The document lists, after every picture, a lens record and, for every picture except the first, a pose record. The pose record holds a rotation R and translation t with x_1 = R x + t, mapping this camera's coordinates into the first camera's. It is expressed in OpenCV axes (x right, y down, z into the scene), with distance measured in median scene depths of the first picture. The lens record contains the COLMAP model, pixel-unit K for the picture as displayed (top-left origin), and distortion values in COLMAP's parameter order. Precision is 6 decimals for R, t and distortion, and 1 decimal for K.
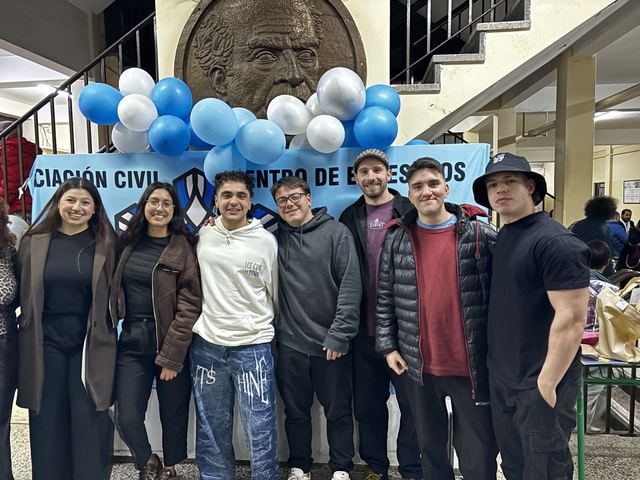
lens RADIAL K [[476.6, 0, 323.7], [0, 476.6, 238.7], [0, 0, 1]] dist [0.033663, -0.000052]
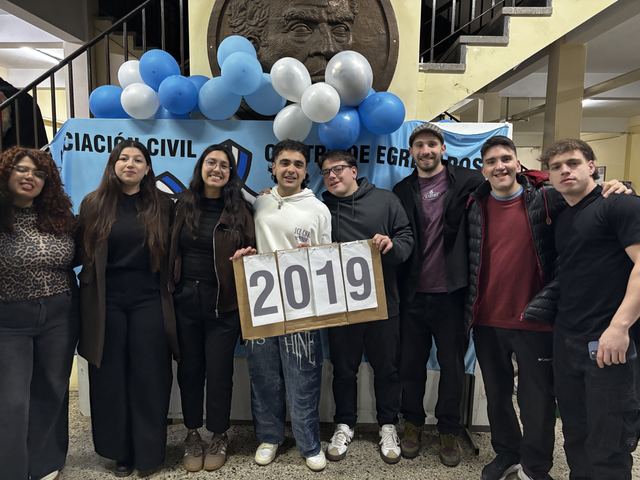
lens RADIAL K [[473.5, 0, 322.1], [0, 473.5, 235.8], [0, 0, 1]] dist [0.039862, -0.021916]
pose [[0.996973, 0.020883, 0.074886, -0.141690], [-0.023849, 0.998957, 0.038944, 0.016169], [-0.073995, -0.040612, 0.996431, -0.024005]]
